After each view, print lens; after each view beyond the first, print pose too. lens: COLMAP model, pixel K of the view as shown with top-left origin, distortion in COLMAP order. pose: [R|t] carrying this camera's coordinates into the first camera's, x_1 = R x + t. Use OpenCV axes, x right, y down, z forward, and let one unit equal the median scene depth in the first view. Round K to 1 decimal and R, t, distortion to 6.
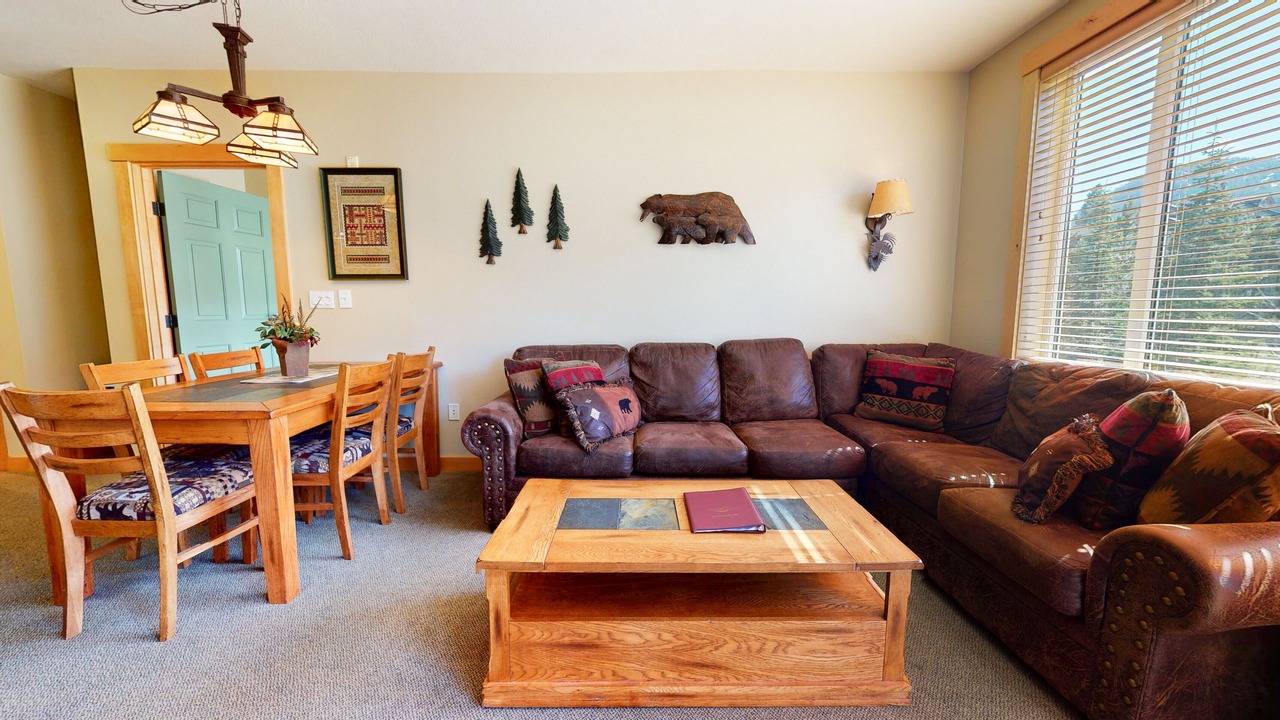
lens RADIAL K [[470.4, 0, 639.0], [0, 470.4, 362.2], [0, 0, 1]] dist [-0.001290, 0.000194]
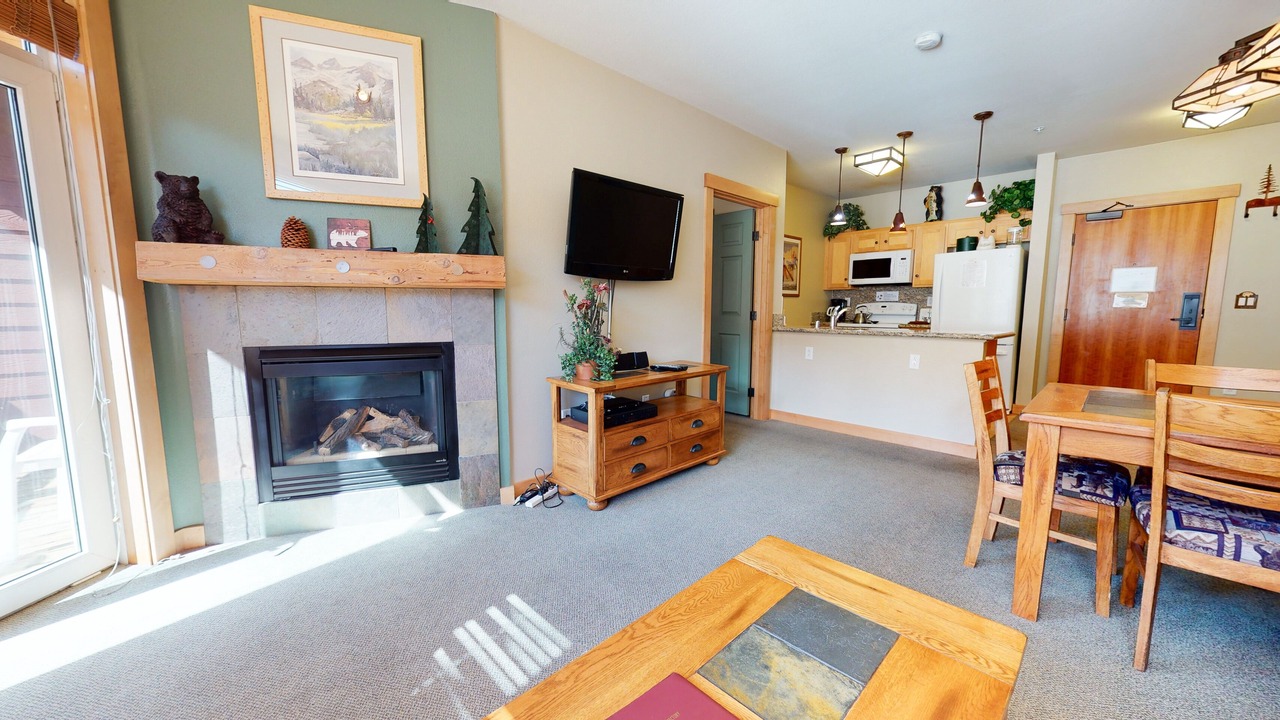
lens RADIAL K [[470.4, 0, 643.3], [0, 470.4, 362.0], [0, 0, 1]] dist [-0.001290, 0.000194]
pose [[-0.726515, 0.078514, -0.682651, 0.379063], [-0.077951, 0.977621, 0.195400, -0.108591], [0.682715, 0.195174, -0.704136, 0.946839]]
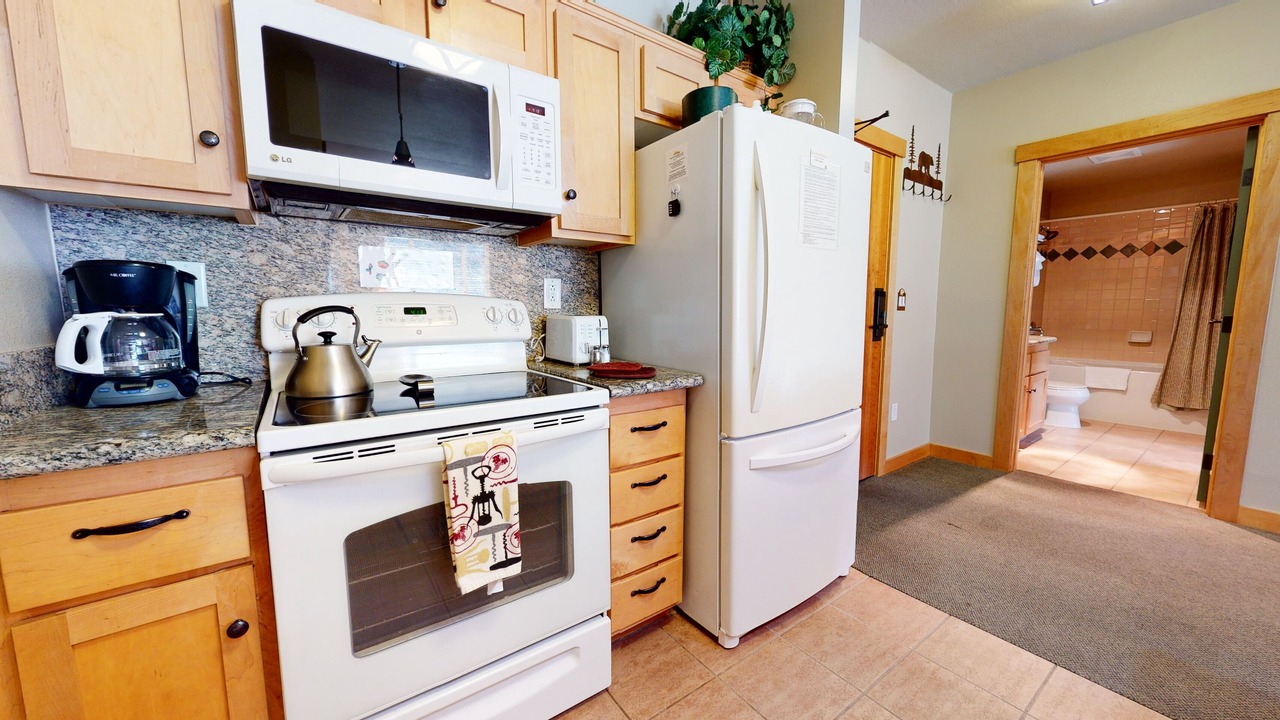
lens RADIAL K [[470.4, 0, 638.1], [0, 470.4, 357.3], [0, 0, 1]] dist [-0.001290, 0.000194]
pose [[0.594736, 0.080541, -0.799877, -2.114360], [-0.086421, 0.995608, 0.035992, 0.037793], [0.799263, 0.047721, 0.599084, -0.386119]]
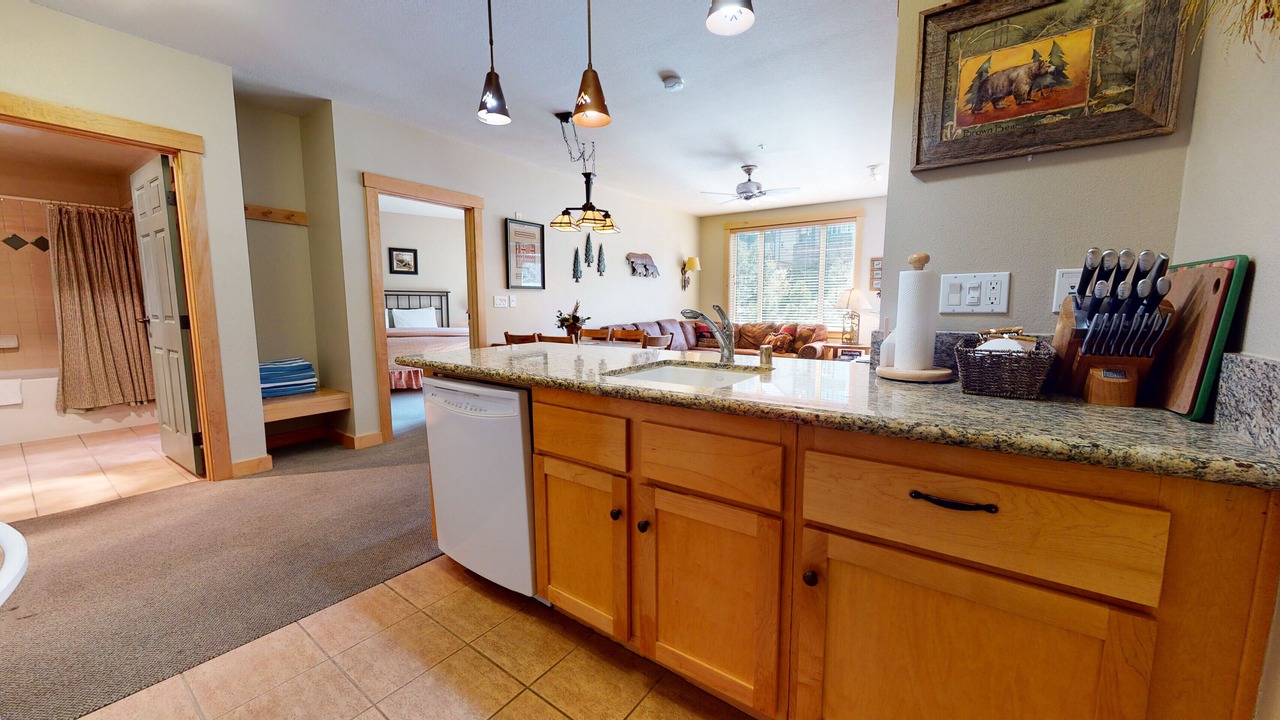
lens RADIAL K [[470.4, 0, 641.1], [0, 470.4, 359.1], [0, 0, 1]] dist [-0.001290, 0.000194]
pose [[0.588358, -0.092128, 0.803335, -2.562061], [0.092746, 0.994620, 0.046138, 0.040878], [-0.803264, 0.047360, 0.593738, -0.412954]]
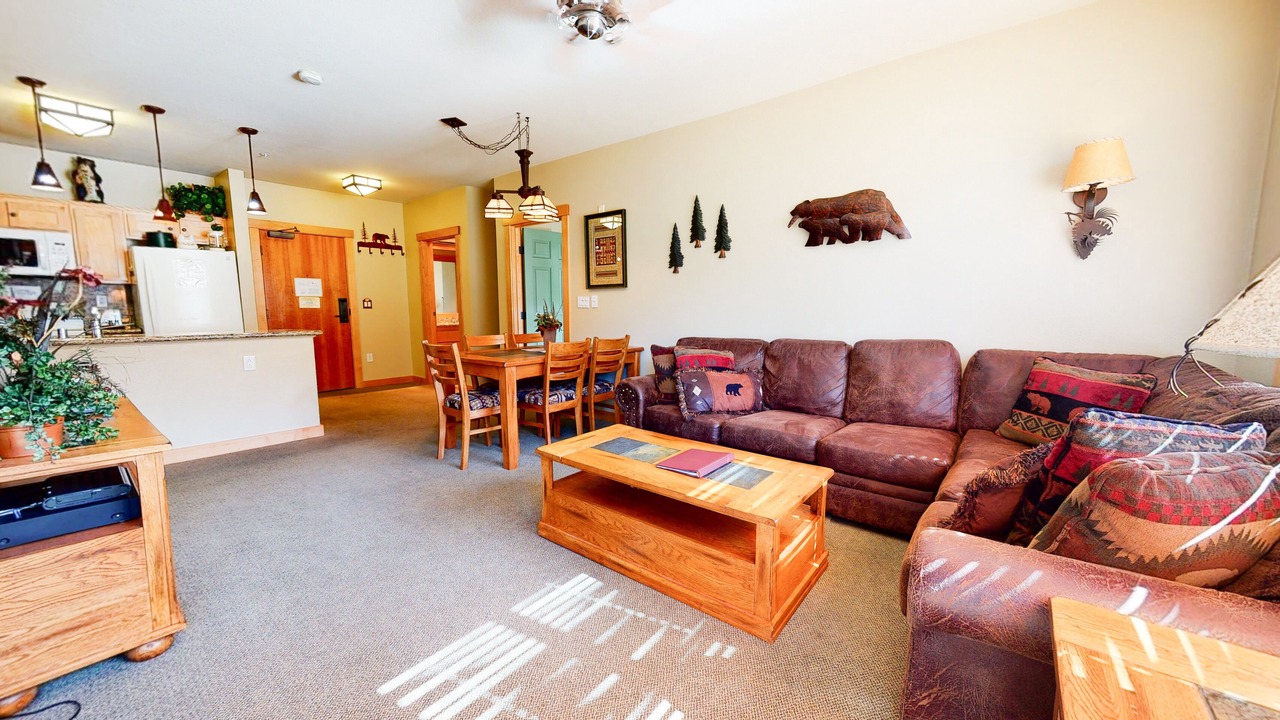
lens RADIAL K [[470.4, 0, 637.6], [0, 470.4, 362.6], [0, 0, 1]] dist [-0.001290, 0.000194]
pose [[0.772482, 0.072128, -0.630927, 0.672544], [-0.069215, 0.997173, 0.029253, 0.008931], [0.631254, 0.021072, 0.775290, -0.096850]]
